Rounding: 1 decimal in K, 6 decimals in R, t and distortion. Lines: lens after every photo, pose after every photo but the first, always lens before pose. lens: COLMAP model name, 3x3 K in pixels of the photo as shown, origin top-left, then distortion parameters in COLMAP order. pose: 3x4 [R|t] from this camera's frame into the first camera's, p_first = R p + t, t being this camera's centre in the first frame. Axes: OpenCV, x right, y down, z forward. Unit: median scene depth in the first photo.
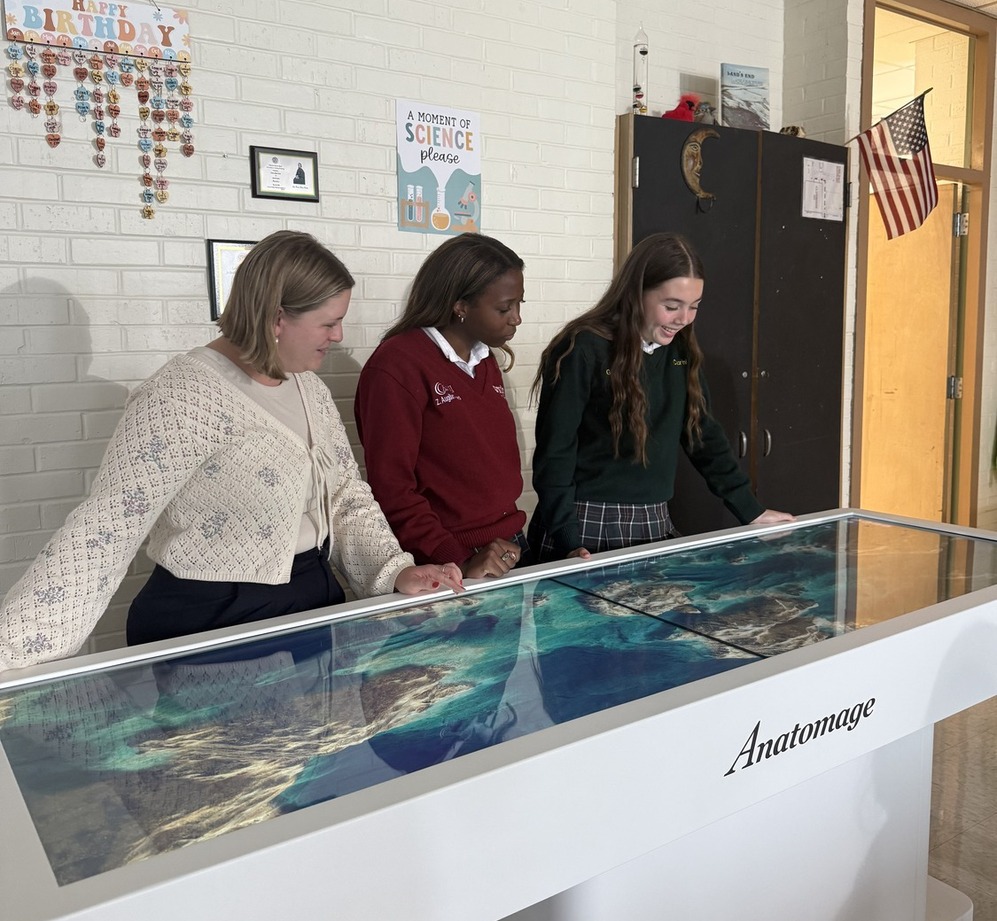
lens RADIAL K [[840.9, 0, 497.3], [0, 840.9, 455.9], [0, 0, 1]] dist [0.082977, -0.139608]
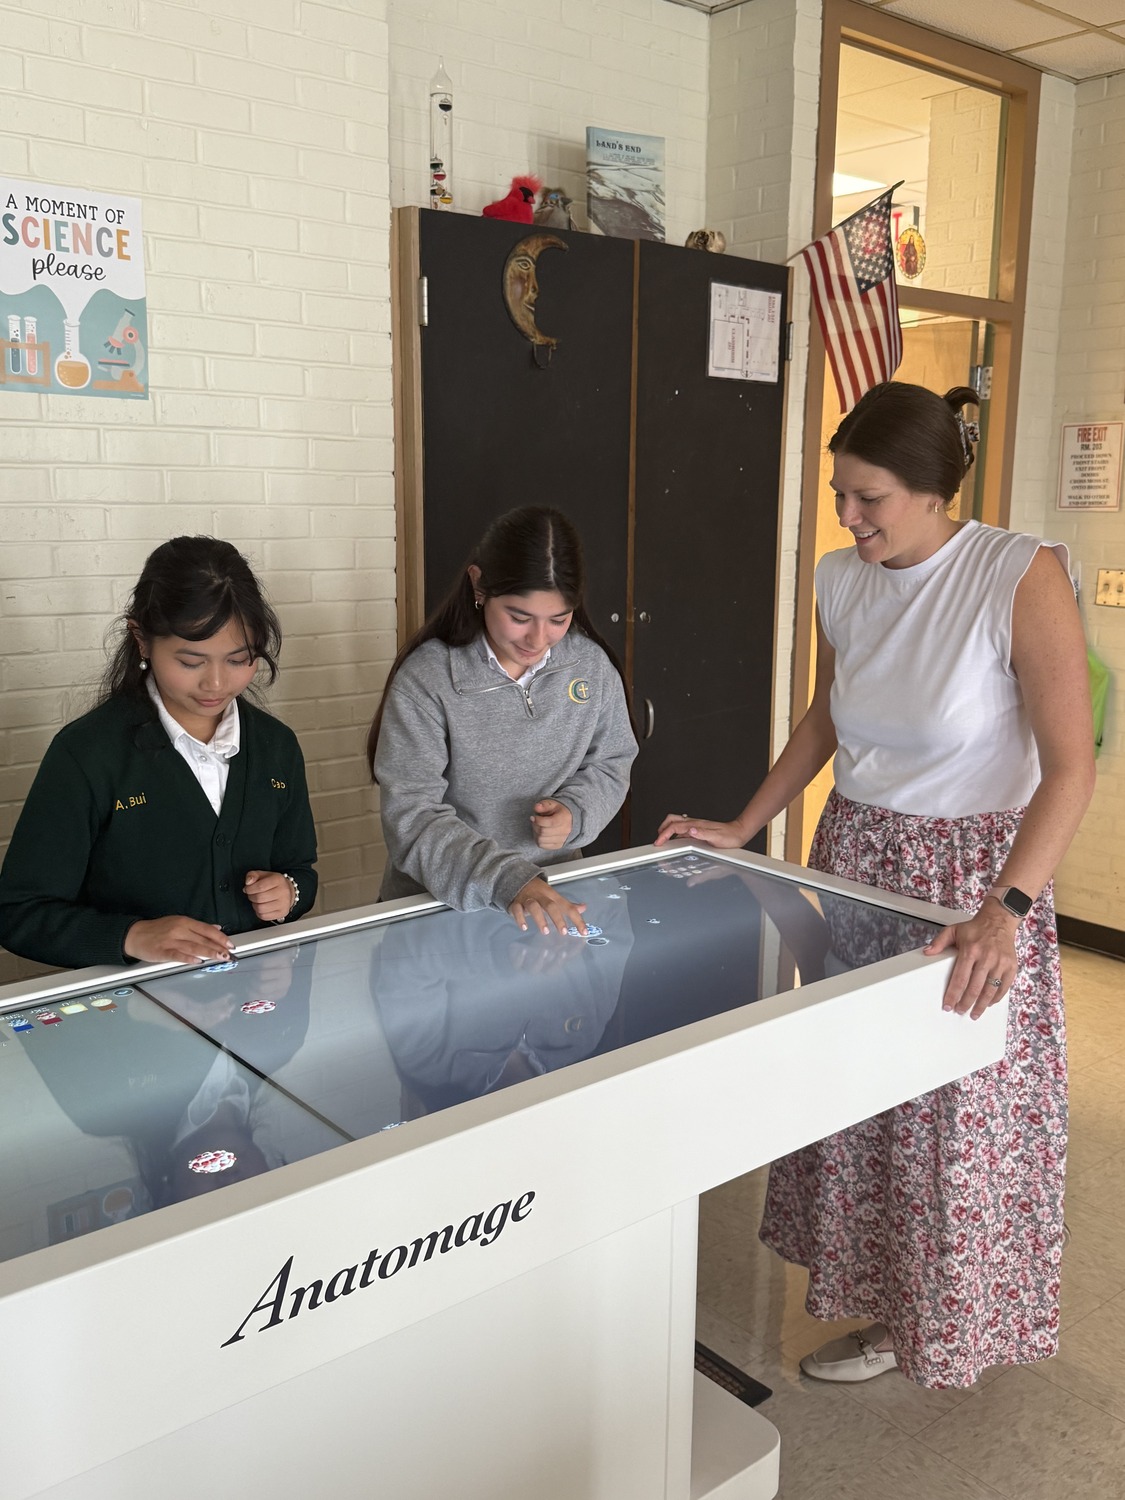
lens RADIAL K [[1252.9, 0, 562.5], [0, 1252.9, 750.0], [0, 0, 1]] dist [0.117400, -0.213079]
pose [[0.995954, 0.007706, 0.089534, 0.178617], [-0.012975, 0.998208, 0.058418, -0.053261], [-0.088923, -0.059344, 0.994269, 0.022984]]
